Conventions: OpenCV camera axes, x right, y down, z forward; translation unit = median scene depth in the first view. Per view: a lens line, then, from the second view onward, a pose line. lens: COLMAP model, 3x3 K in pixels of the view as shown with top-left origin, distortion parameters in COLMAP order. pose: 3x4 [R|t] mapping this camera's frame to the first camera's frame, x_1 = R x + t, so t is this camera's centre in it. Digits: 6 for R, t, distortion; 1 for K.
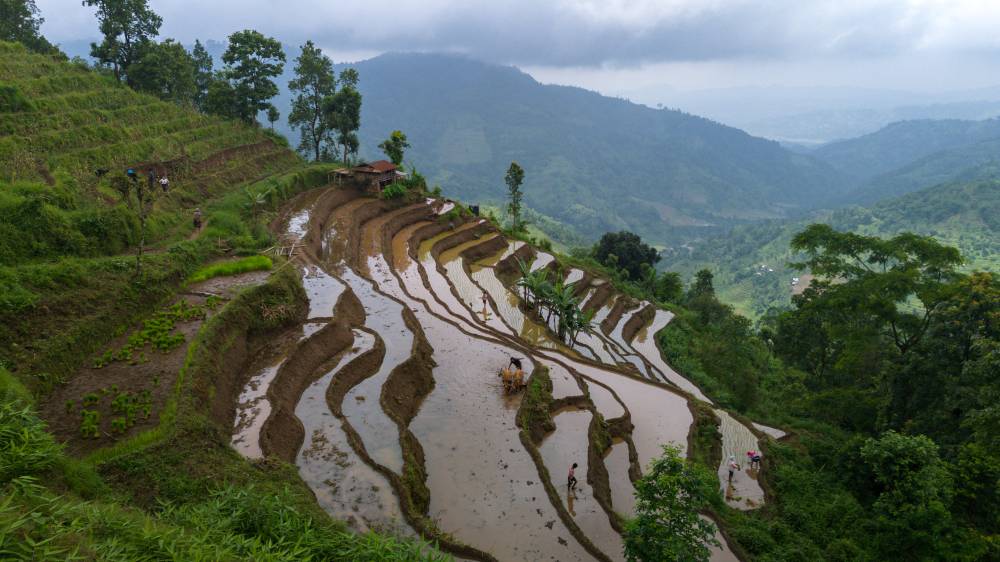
lens RADIAL K [[772.0, 0, 500.0], [0, 772.0, 281.0], [0, 0, 1]] dist [0.031835, -0.001175]
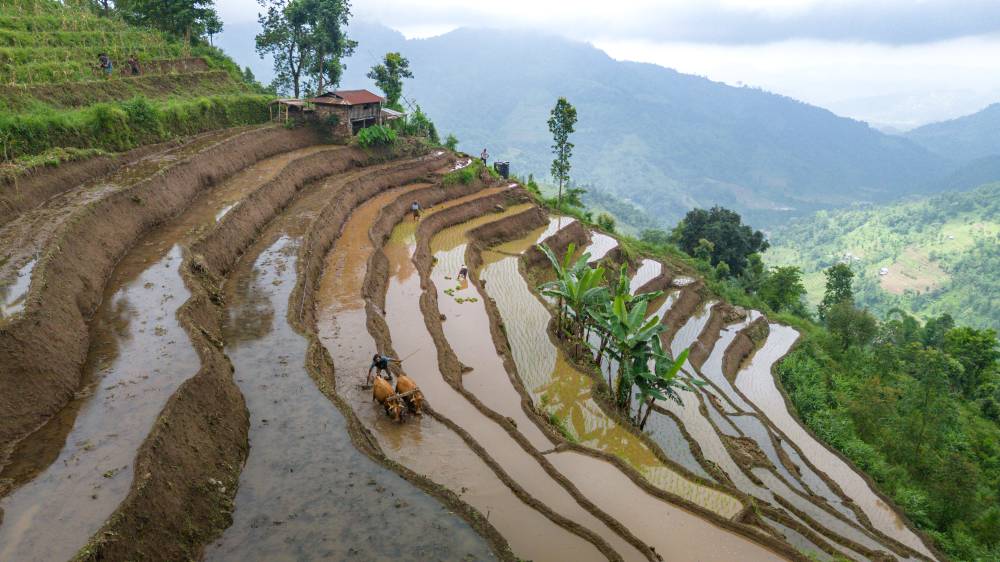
lens RADIAL K [[772.0, 0, 500.0], [0, 772.0, 281.0], [0, 0, 1]] dist [0.031835, -0.001175]
pose [[0.995877, 0.029100, -0.085922, 0.026330], [-0.026844, 0.999267, 0.027297, -0.012081], [0.086653, -0.024878, 0.995928, 0.315184]]
